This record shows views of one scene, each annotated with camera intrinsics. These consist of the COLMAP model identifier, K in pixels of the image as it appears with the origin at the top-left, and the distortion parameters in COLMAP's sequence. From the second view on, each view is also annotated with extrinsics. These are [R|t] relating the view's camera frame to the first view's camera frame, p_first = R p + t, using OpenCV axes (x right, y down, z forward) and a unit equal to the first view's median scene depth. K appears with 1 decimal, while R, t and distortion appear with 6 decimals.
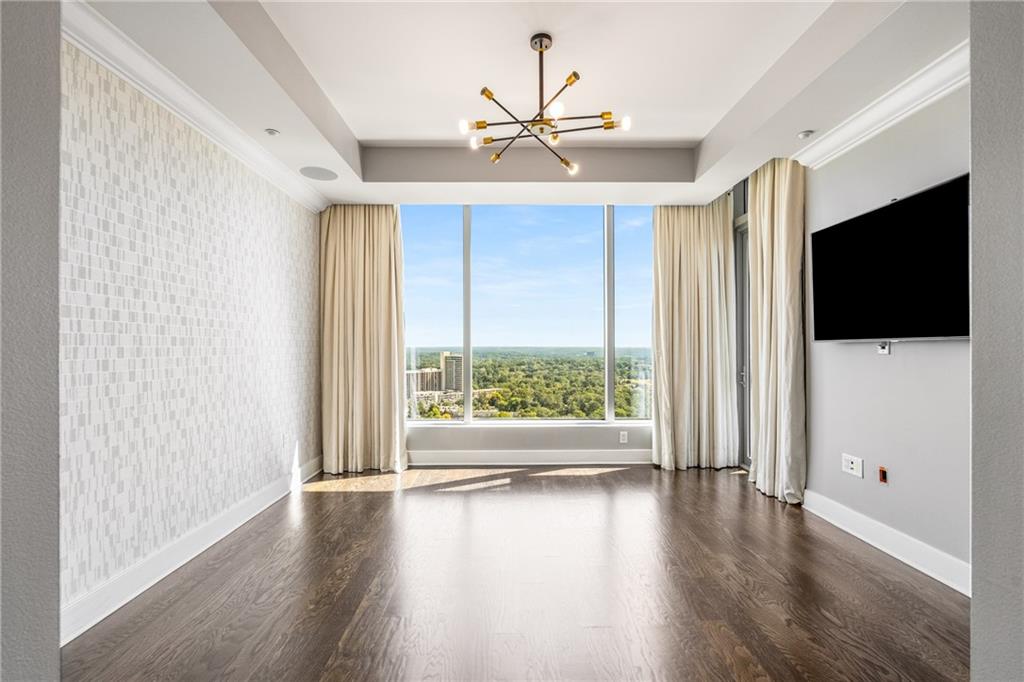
lens RADIAL K [[448.3, 0, 511.4], [0, 448.3, 343.5], [0, 0, 1]] dist [-0.005548, 0.000555]
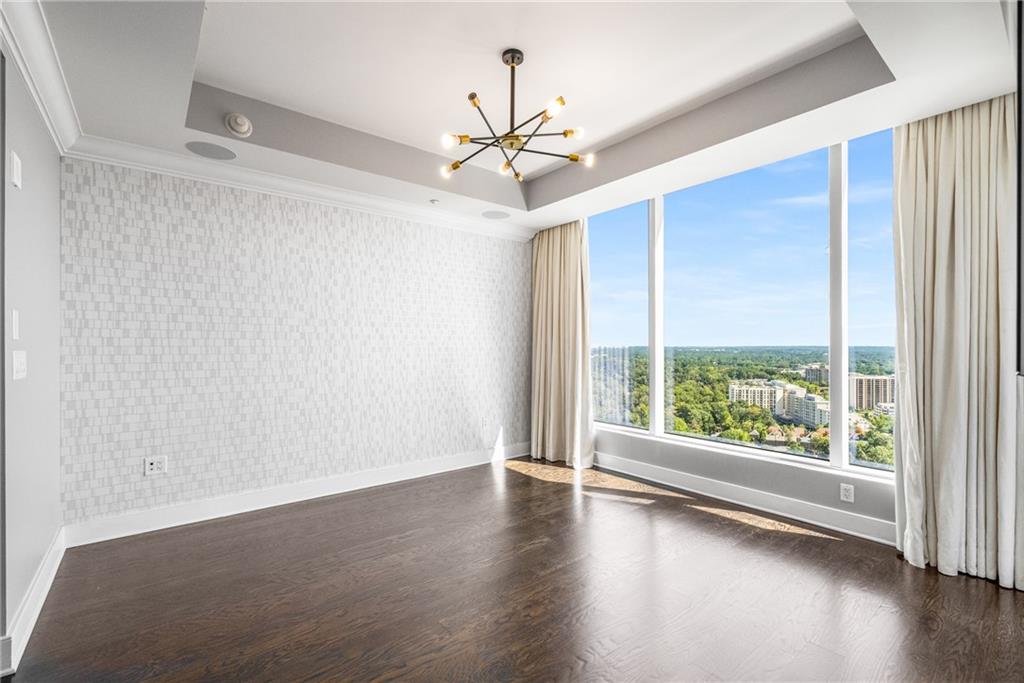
lens RADIAL K [[448.3, 0, 511.4], [0, 448.3, 344.0], [0, 0, 1]] dist [-0.005548, 0.000555]
pose [[0.614237, -0.000191, -0.789122, 0.592296], [0.003668, 0.999990, 0.002612, -0.018890], [0.789113, -0.004499, 0.614231, 0.256177]]
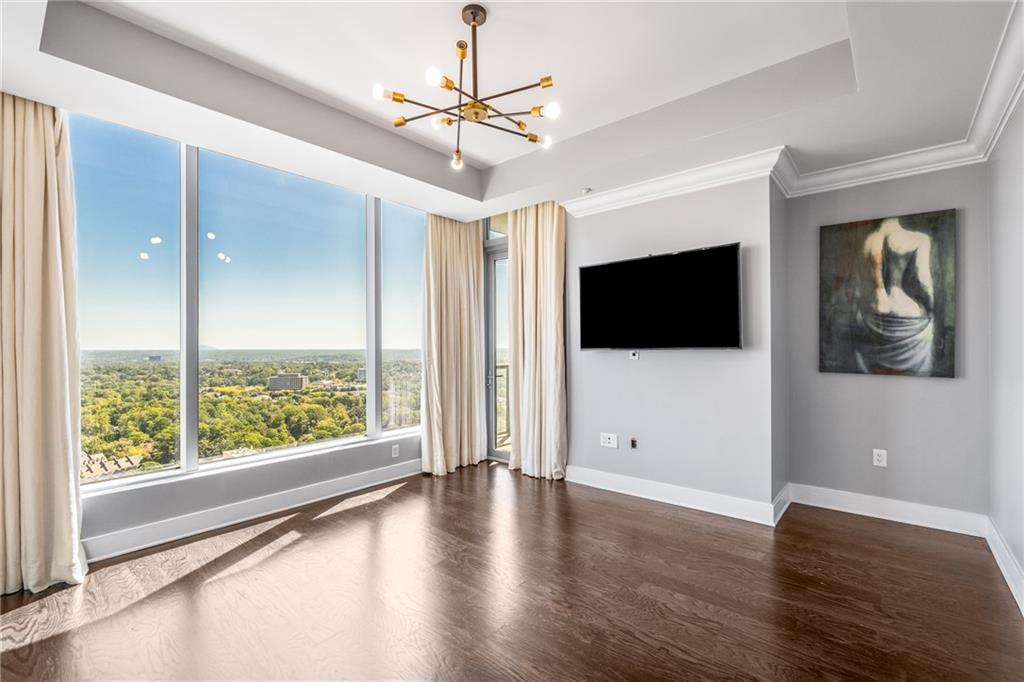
lens RADIAL K [[448.3, 0, 511.4], [0, 448.3, 343.5], [0, 0, 1]] dist [-0.005548, 0.000555]
pose [[0.659383, 0.003223, 0.751800, -0.374841], [0.000043, 0.999991, -0.004324, -0.015720], [-0.751807, 0.002884, 0.659377, 0.251410]]
